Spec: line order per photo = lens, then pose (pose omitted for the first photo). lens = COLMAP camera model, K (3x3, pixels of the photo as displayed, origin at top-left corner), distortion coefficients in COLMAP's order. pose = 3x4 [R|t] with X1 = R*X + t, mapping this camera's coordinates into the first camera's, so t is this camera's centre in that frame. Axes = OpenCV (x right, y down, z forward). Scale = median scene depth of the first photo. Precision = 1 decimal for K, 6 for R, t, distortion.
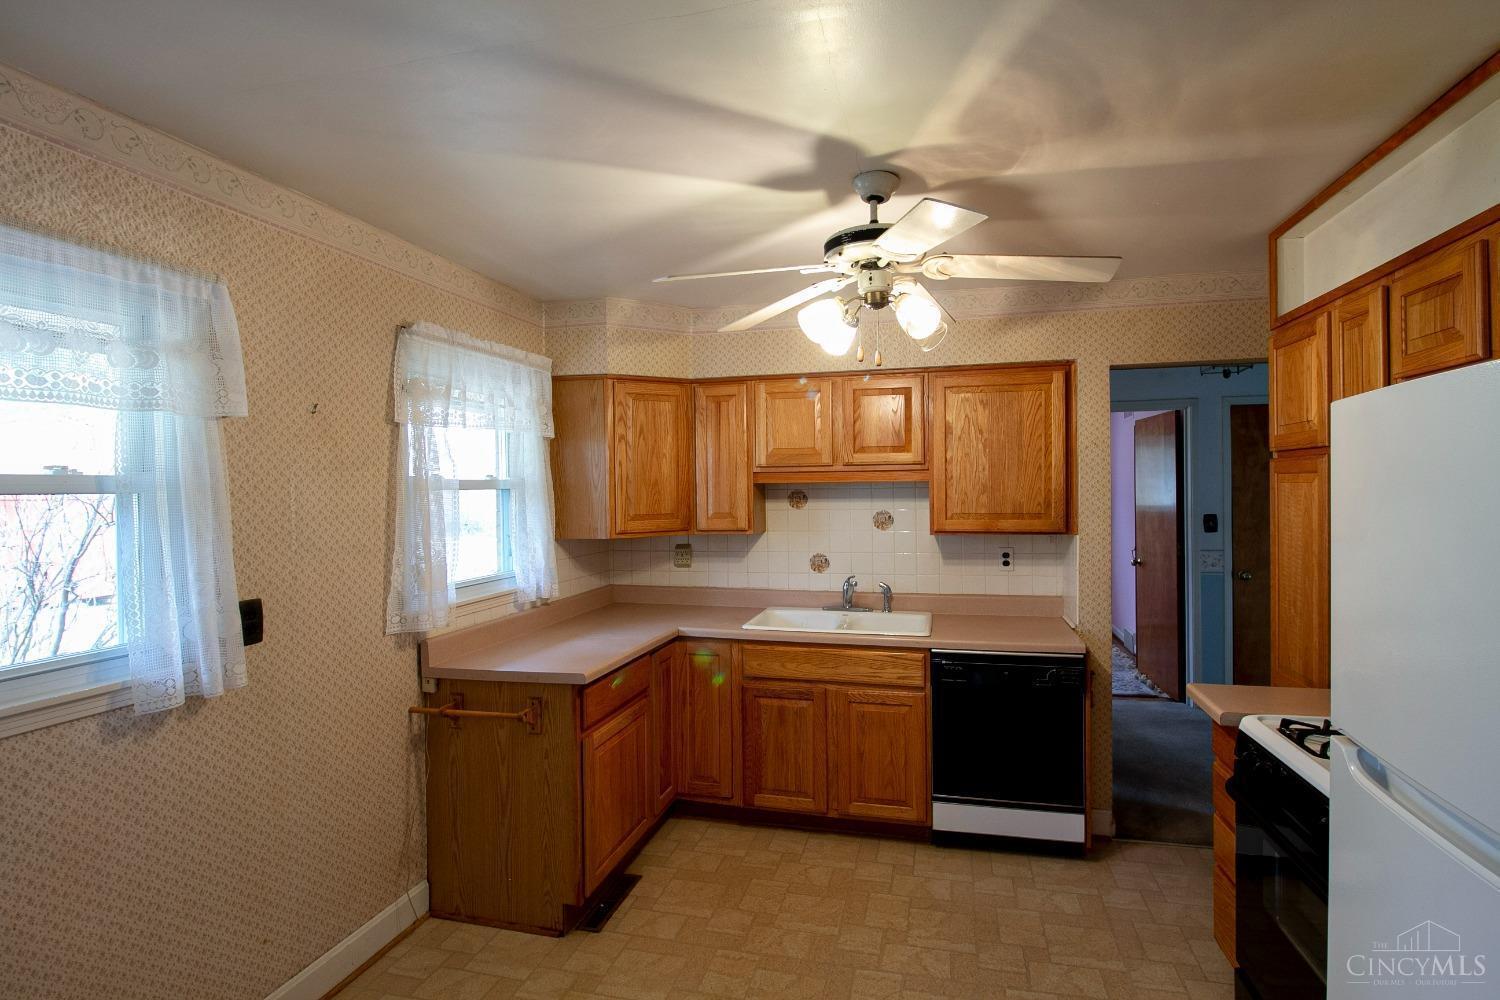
lens RADIAL K [[772.8, 0, 755.6], [0, 772.8, 498.7], [0, 0, 1]] dist [-0.006395, -0.002301]
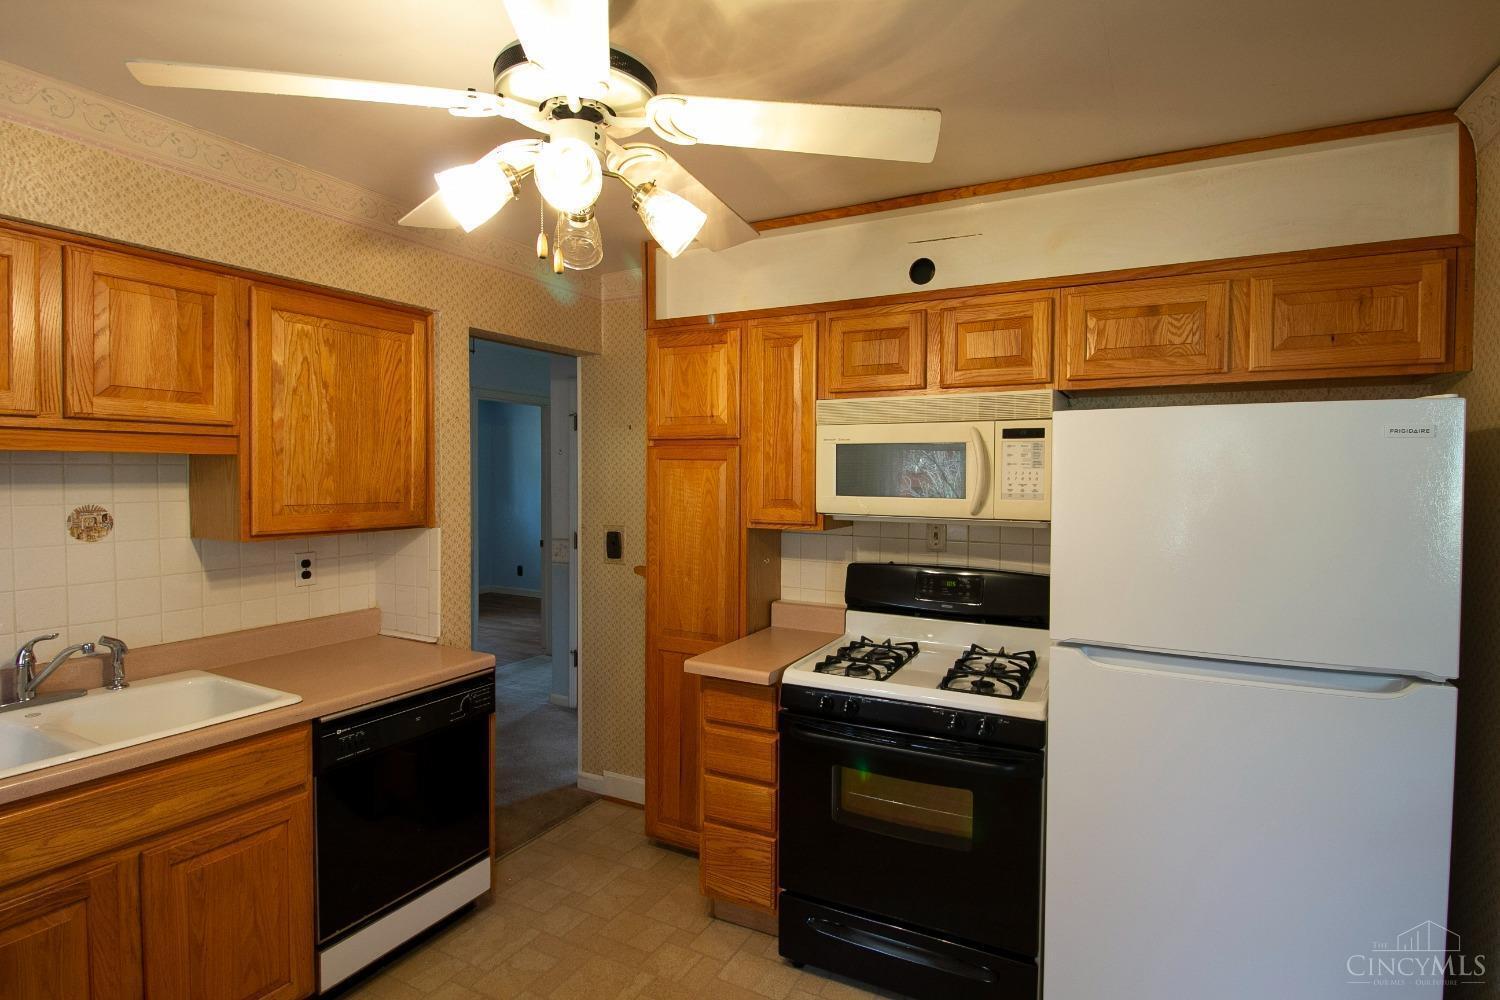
lens RADIAL K [[772.8, 0, 755.6], [0, 772.8, 498.8], [0, 0, 1]] dist [-0.006395, -0.002301]
pose [[0.213846, -0.020034, 0.976662, -0.298999], [0.003423, 0.999799, 0.019759, 0.001684], [-0.976861, -0.000883, 0.213872, 0.485006]]
